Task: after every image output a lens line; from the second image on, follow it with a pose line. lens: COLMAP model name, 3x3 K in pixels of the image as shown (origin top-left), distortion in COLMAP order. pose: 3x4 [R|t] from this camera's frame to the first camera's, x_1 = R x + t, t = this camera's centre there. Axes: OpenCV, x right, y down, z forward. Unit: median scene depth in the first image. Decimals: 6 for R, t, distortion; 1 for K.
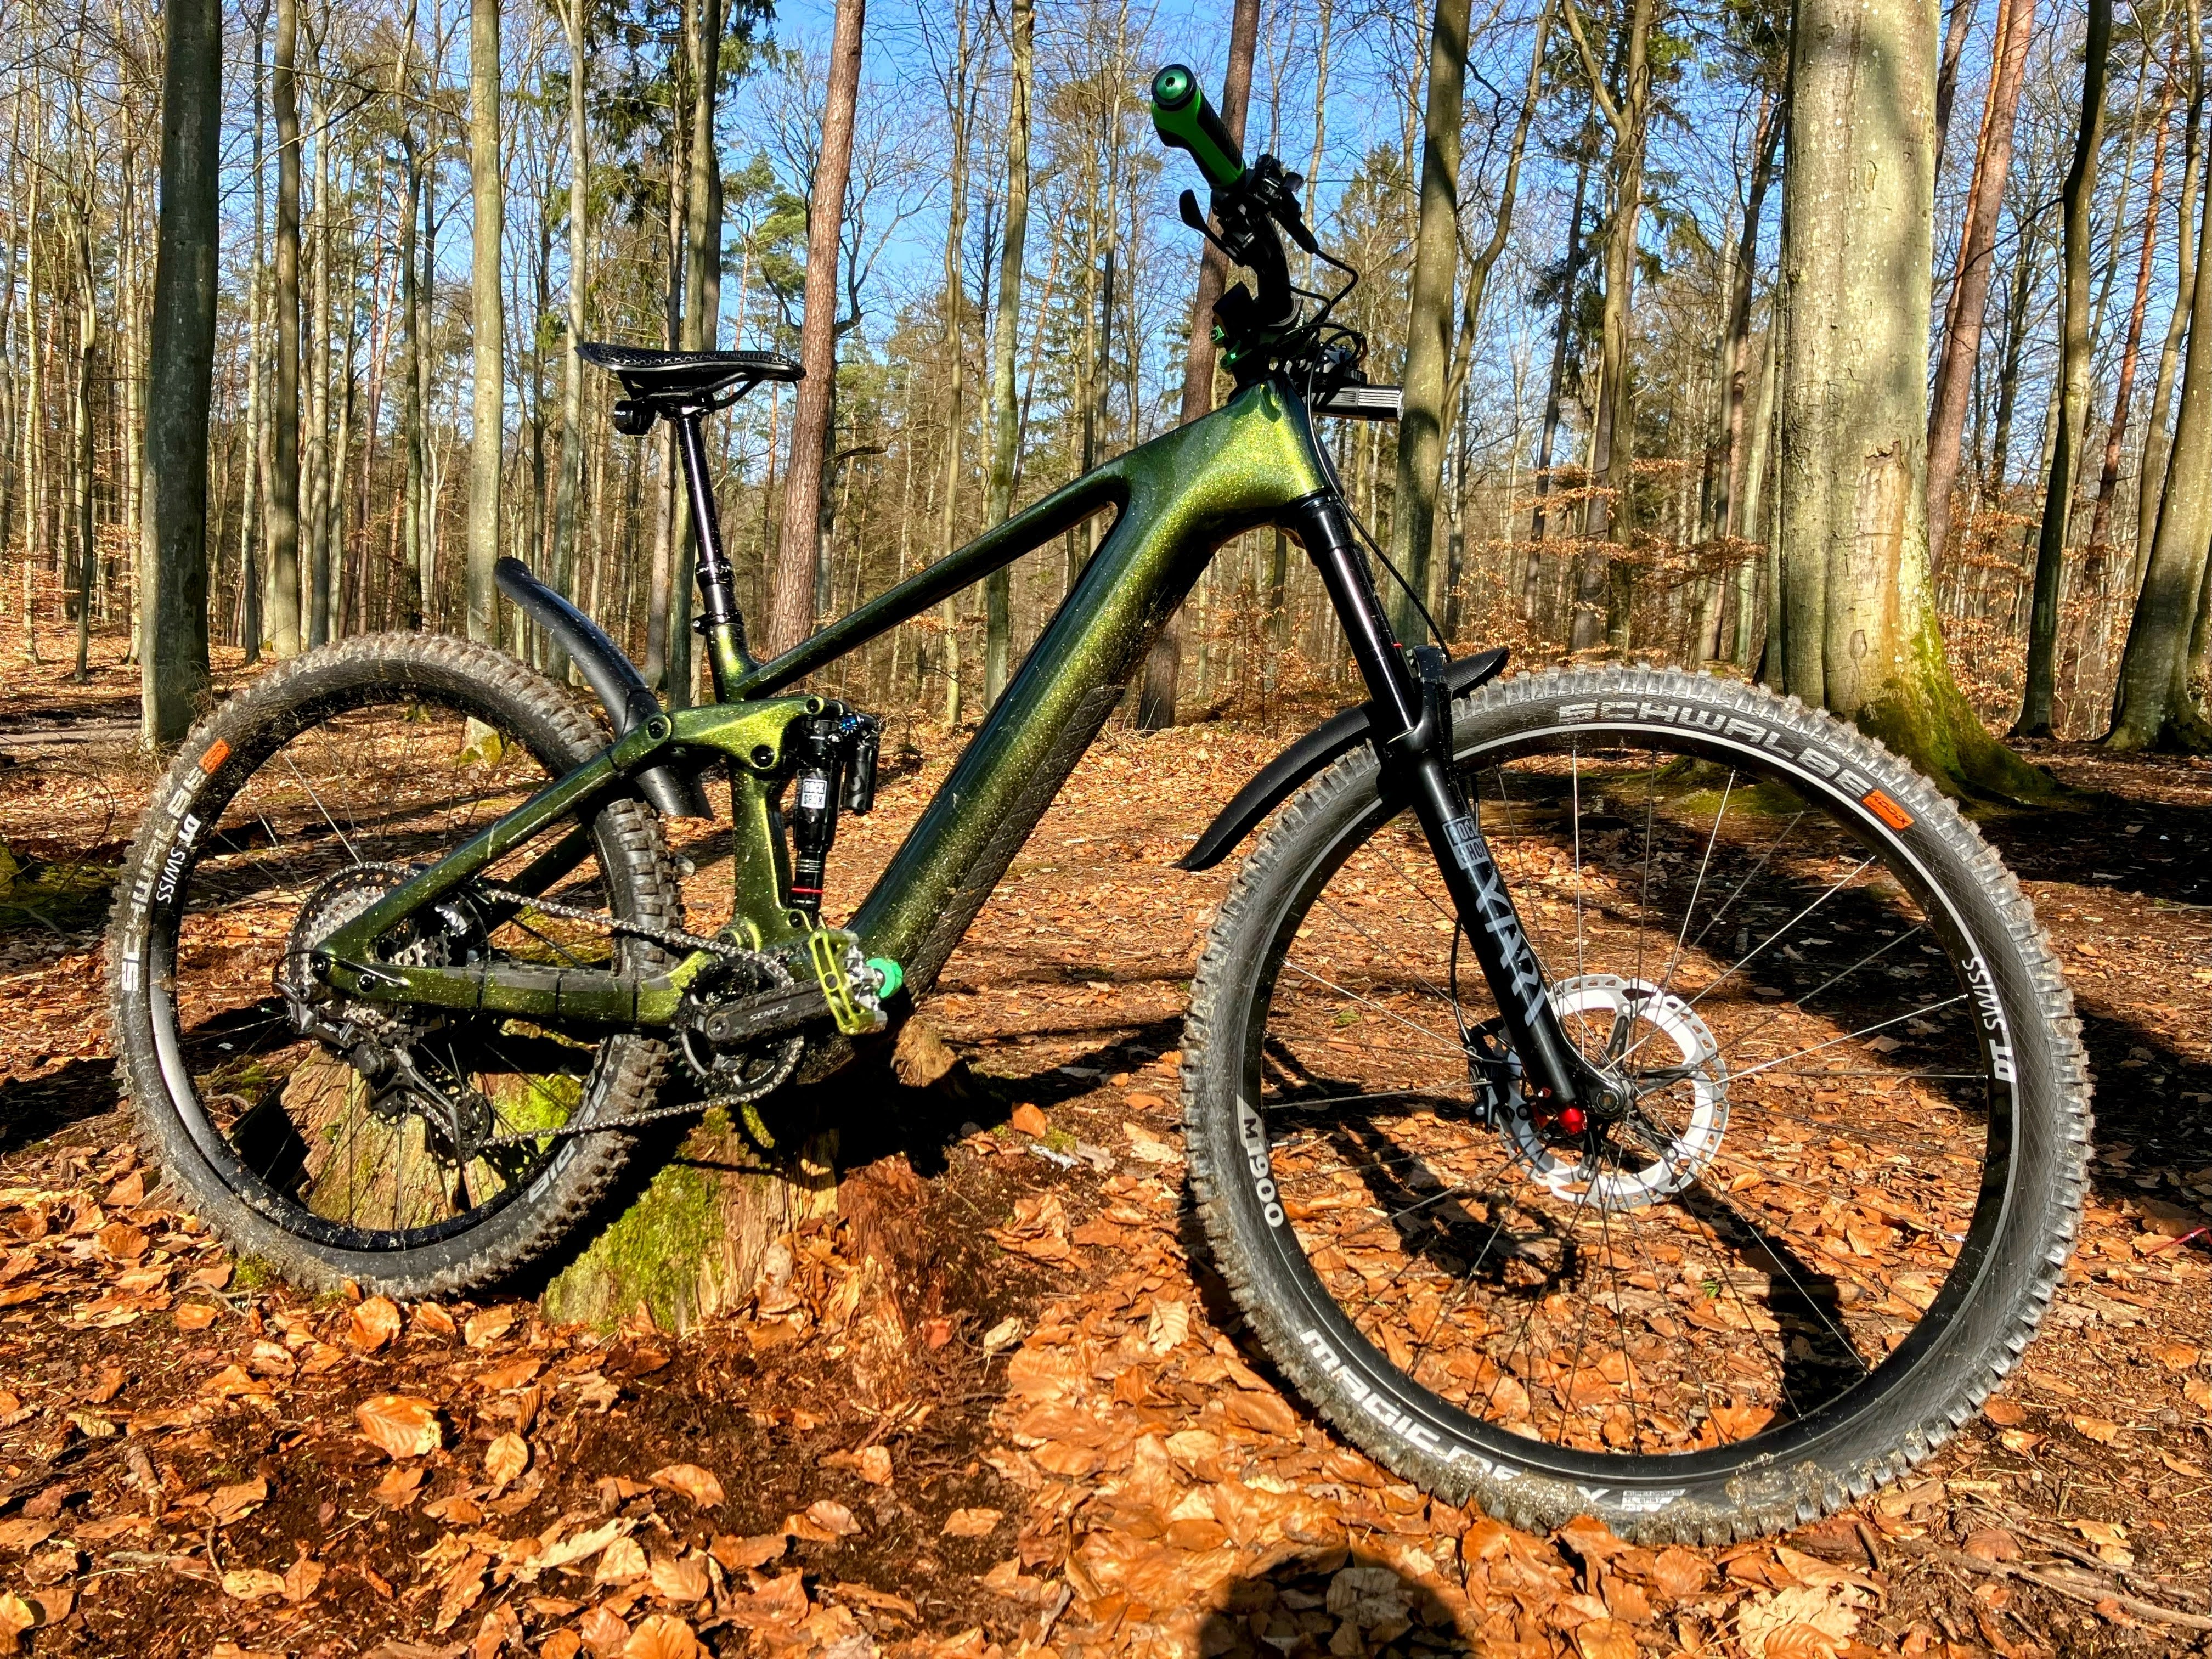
lens RADIAL K [[1815.9, 0, 1098.9], [0, 1815.9, 797.0], [0, 0, 1]] dist [0.016675, -0.016255]
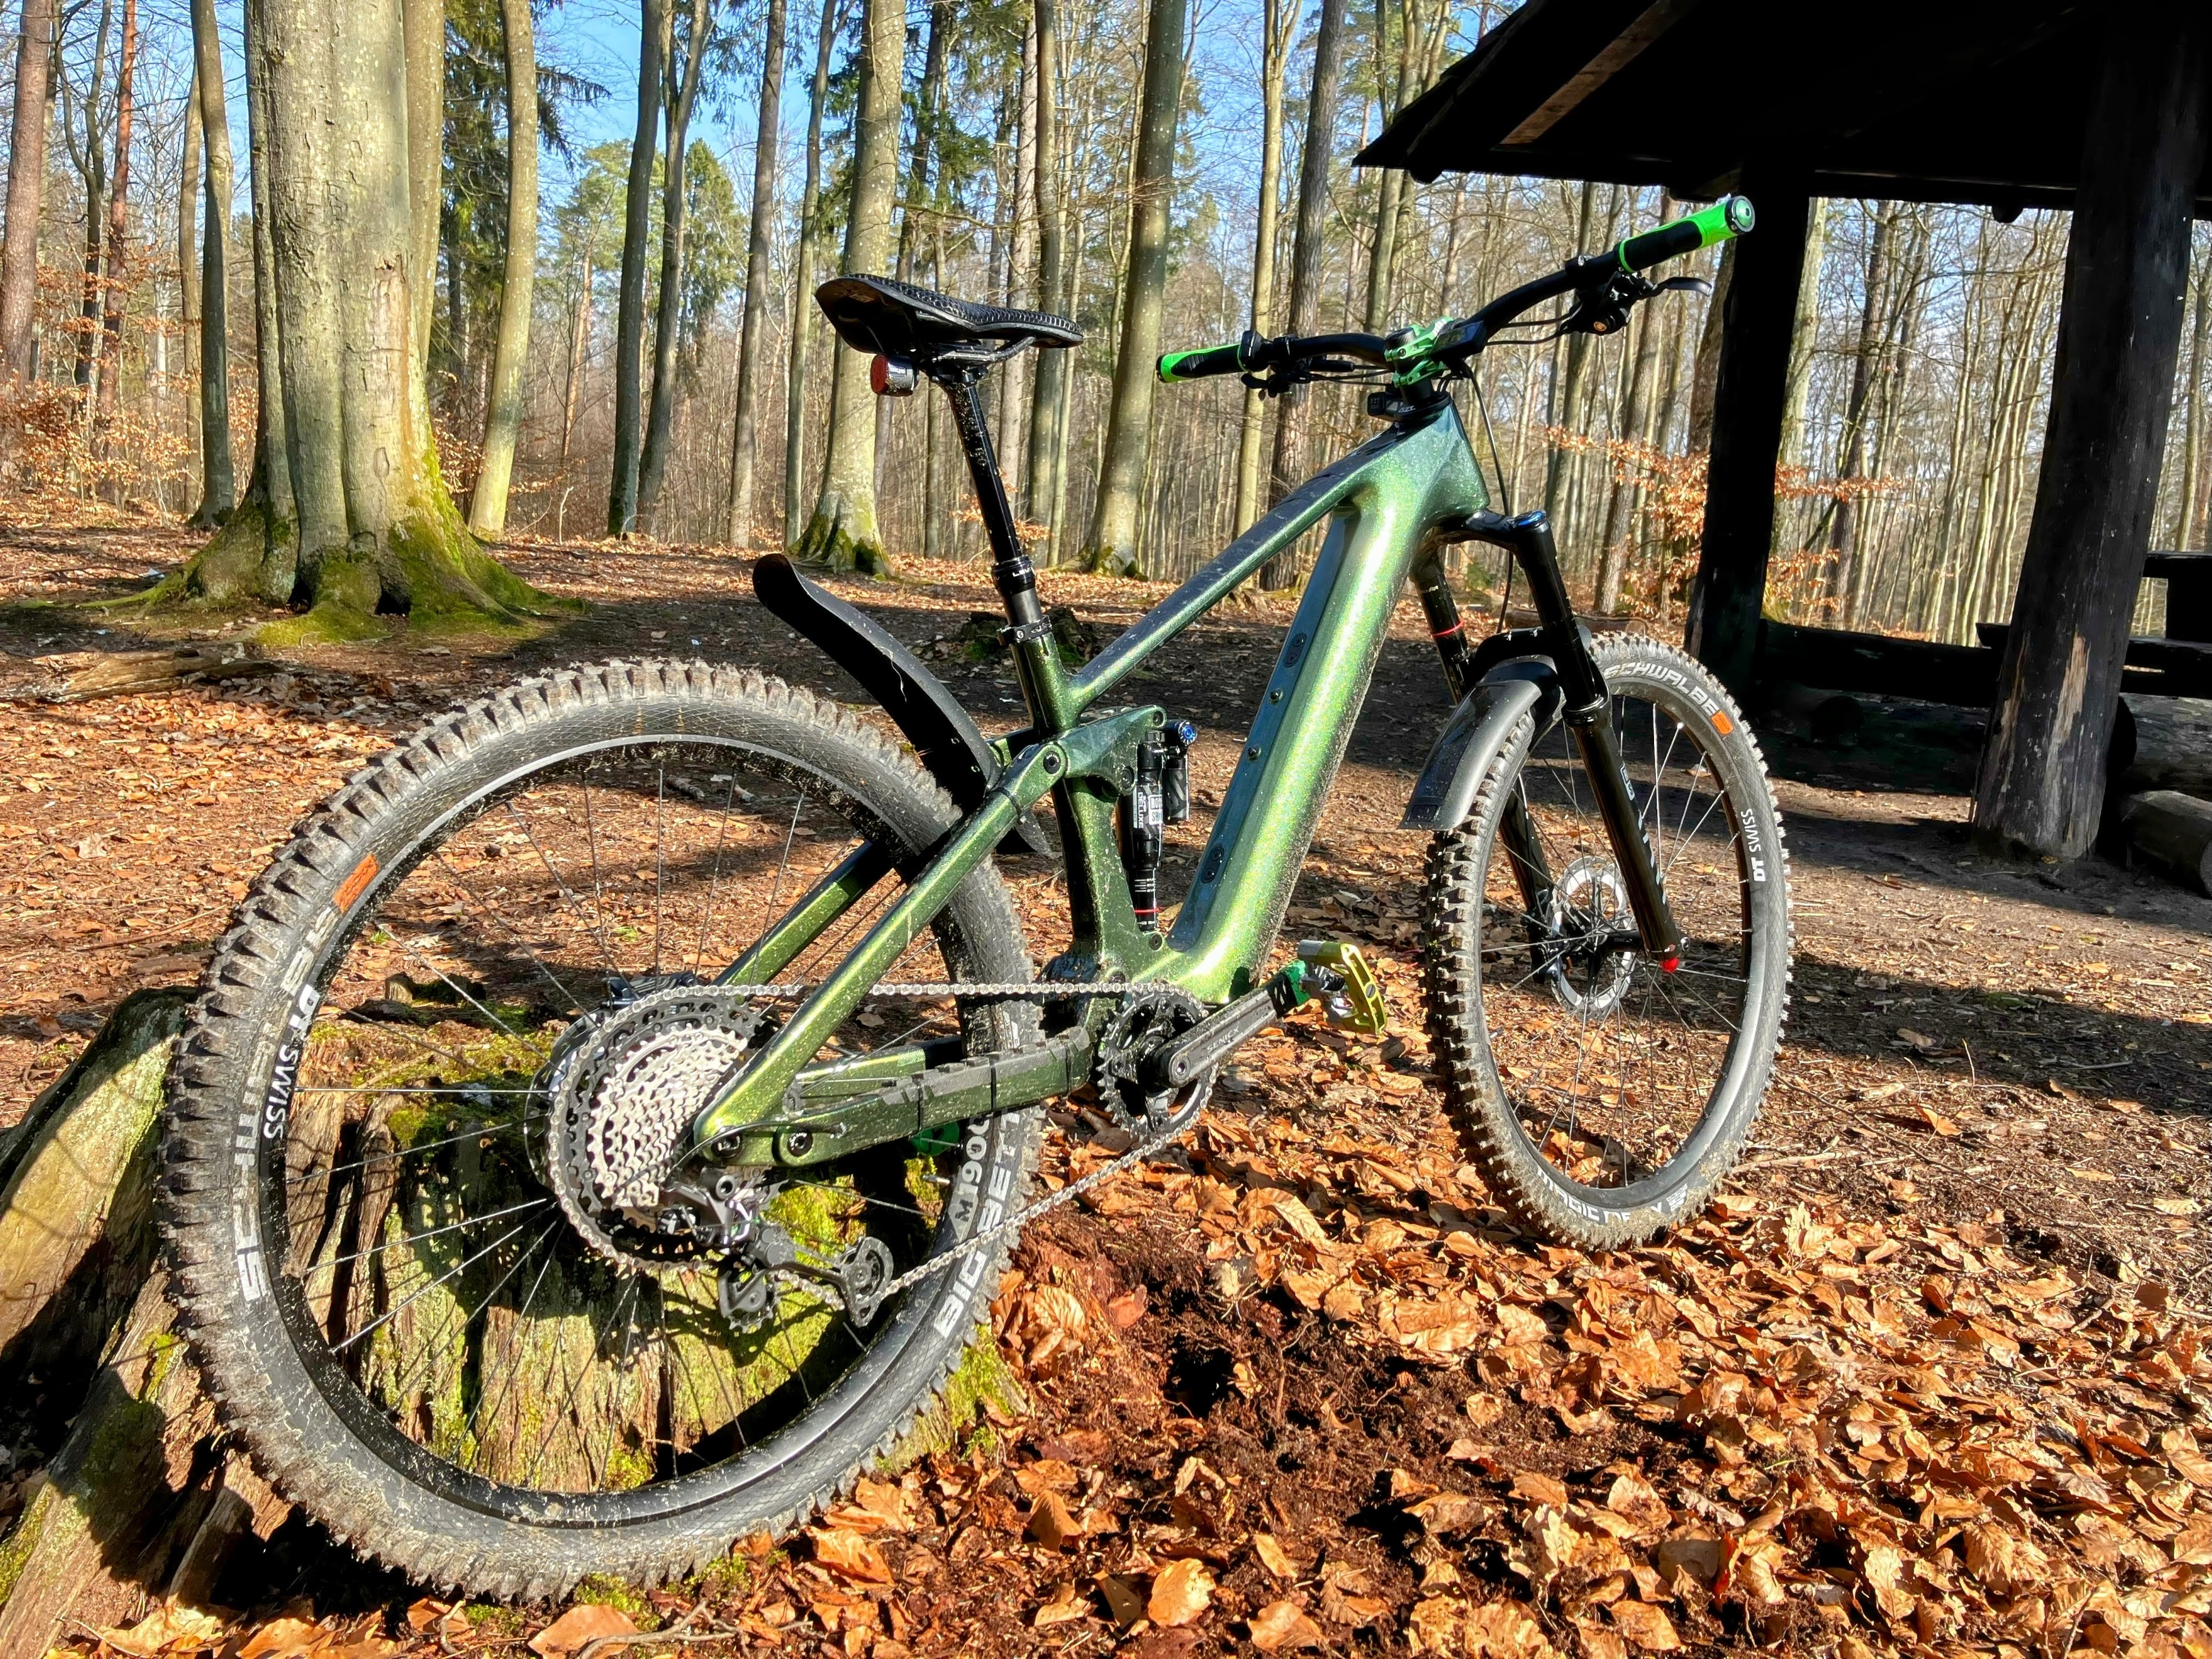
lens RADIAL K [[1815.9, 0, 1104.7], [0, 1815.9, 822.4], [0, 0, 1]] dist [0.016675, -0.016255]
pose [[0.530065, -0.155185, 0.833636, -0.853510], [0.034776, 0.986262, 0.161485, -0.132002], [-0.847244, -0.056607, 0.528180, 0.460571]]
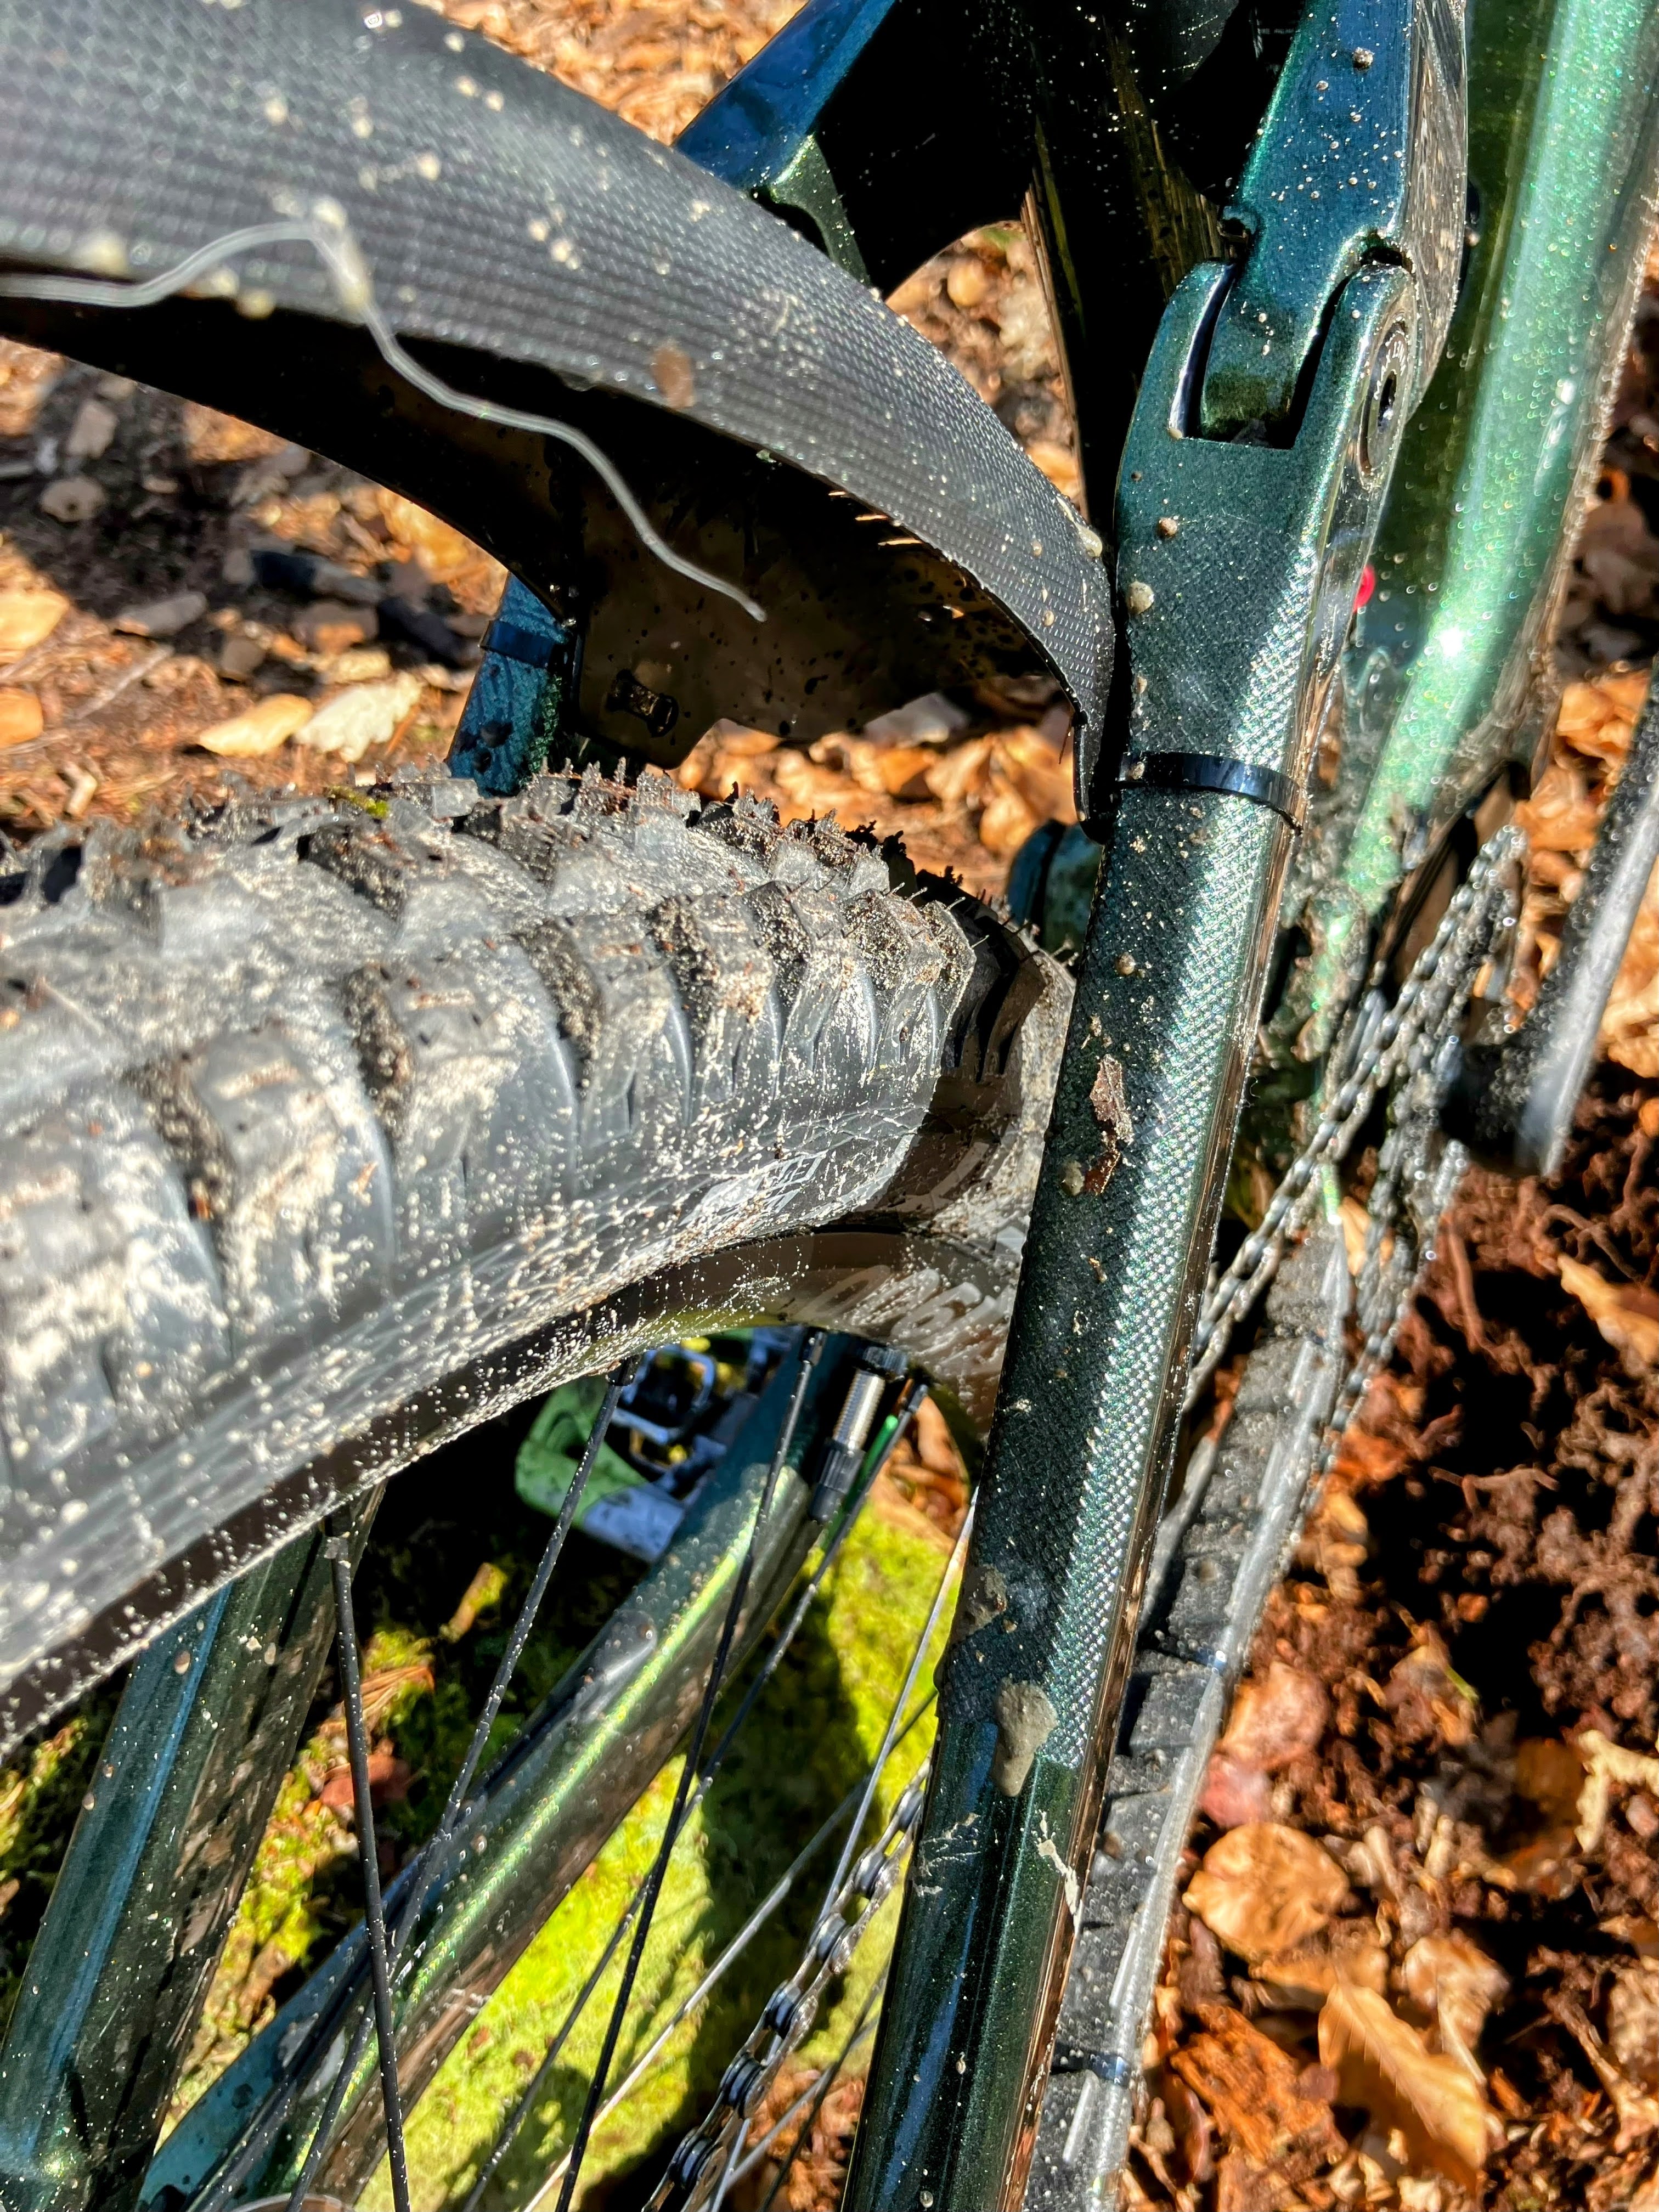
lens RADIAL K [[1815.9, 0, 844.1], [0, 1815.9, 1132.0], [0, 0, 1]] dist [0.016675, -0.016255]
pose [[0.170007, -0.823088, 0.541871, -0.335050], [0.208136, 0.567462, 0.796660, -0.100859], [-0.963212, -0.022655, 0.267786, 0.872102]]
